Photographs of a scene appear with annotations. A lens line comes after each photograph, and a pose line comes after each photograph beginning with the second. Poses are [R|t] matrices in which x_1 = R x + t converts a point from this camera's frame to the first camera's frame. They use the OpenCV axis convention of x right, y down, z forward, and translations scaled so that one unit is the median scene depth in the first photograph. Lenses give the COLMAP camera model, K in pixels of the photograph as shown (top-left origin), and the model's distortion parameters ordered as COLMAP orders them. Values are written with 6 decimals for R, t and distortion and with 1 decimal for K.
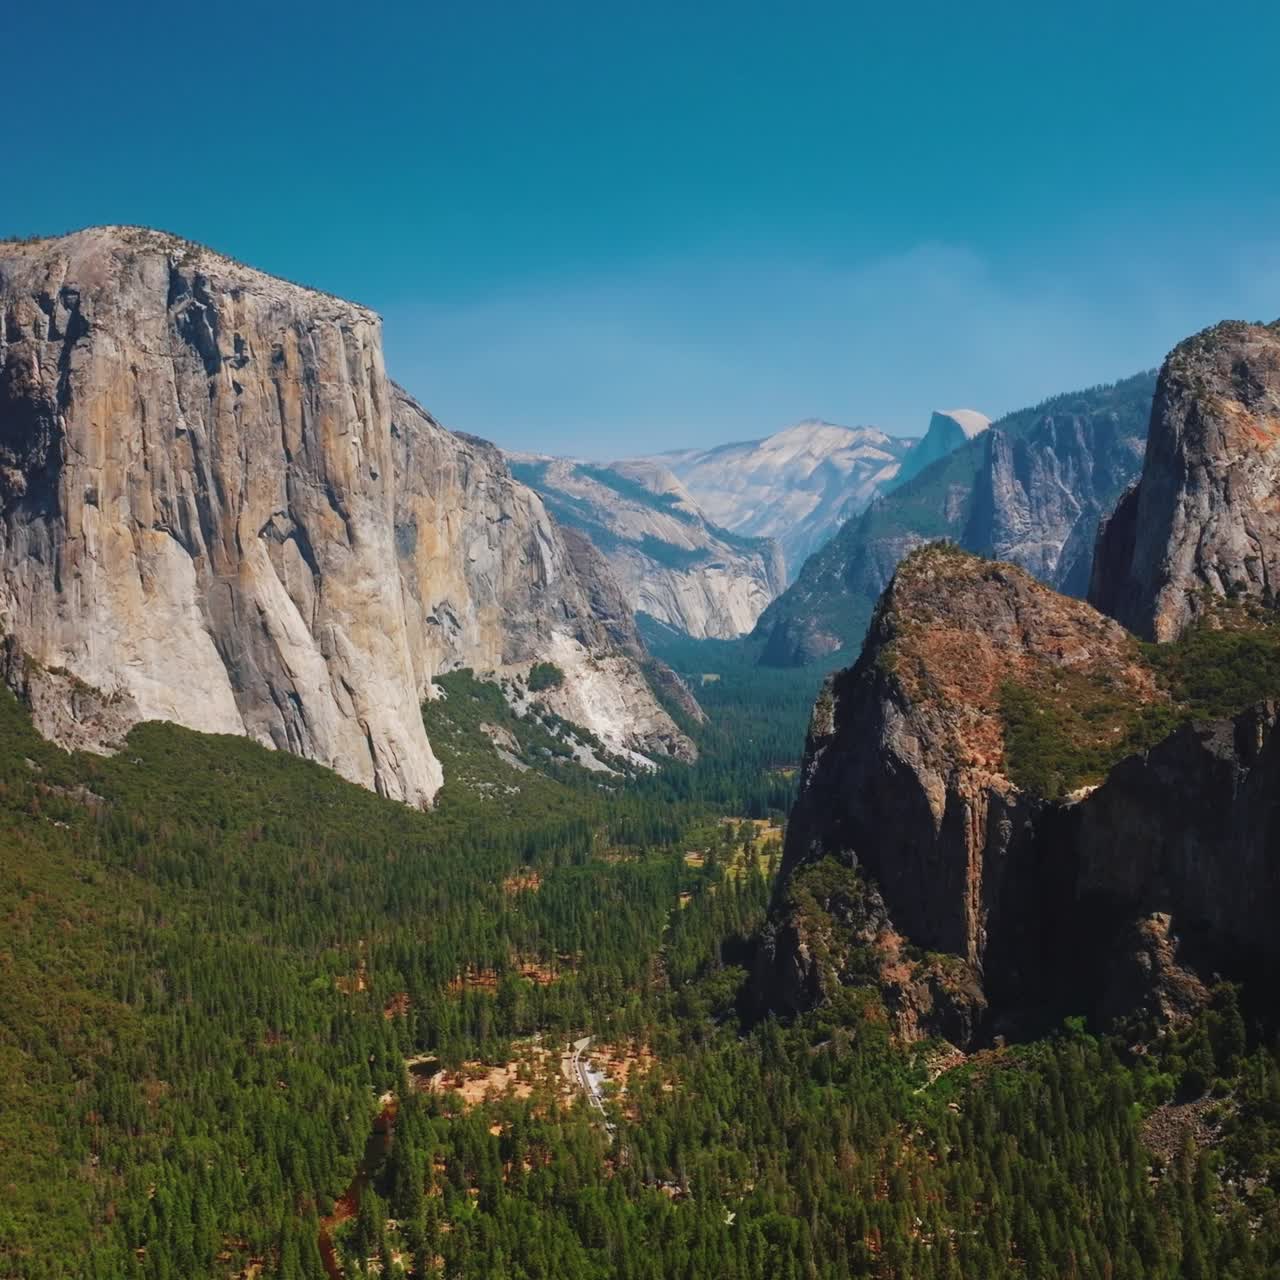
lens RADIAL K [[1770.7, 0, 636.4], [0, 1770.7, 645.8], [0, 0, 1]] dist [0.009396, 0.000000]
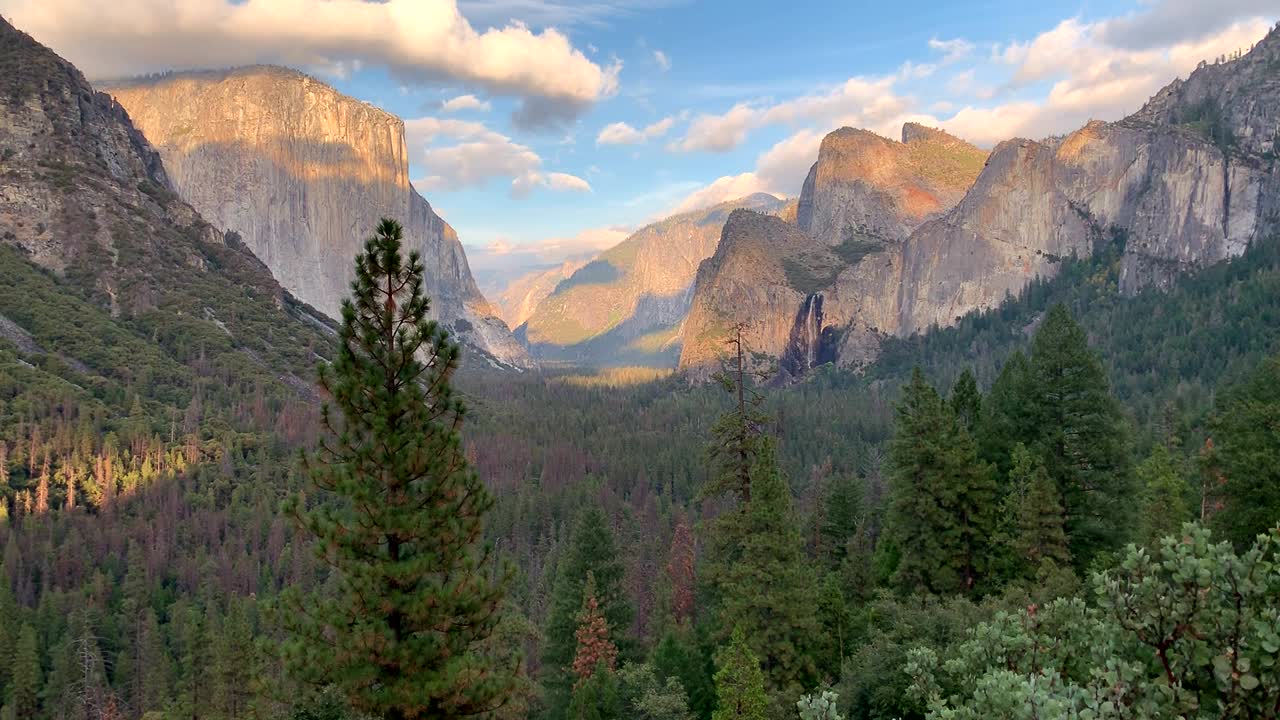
lens RADIAL K [[1159.8, 0, 642.8], [0, 1159.8, 367.4], [0, 0, 1]] dist [0.034174, -0.121985]
pose [[0.965847, 0.003775, 0.259084, -0.190259], [0.006422, 0.999238, -0.038498, 0.113163], [-0.259032, 0.038847, 0.965087, -0.238654]]
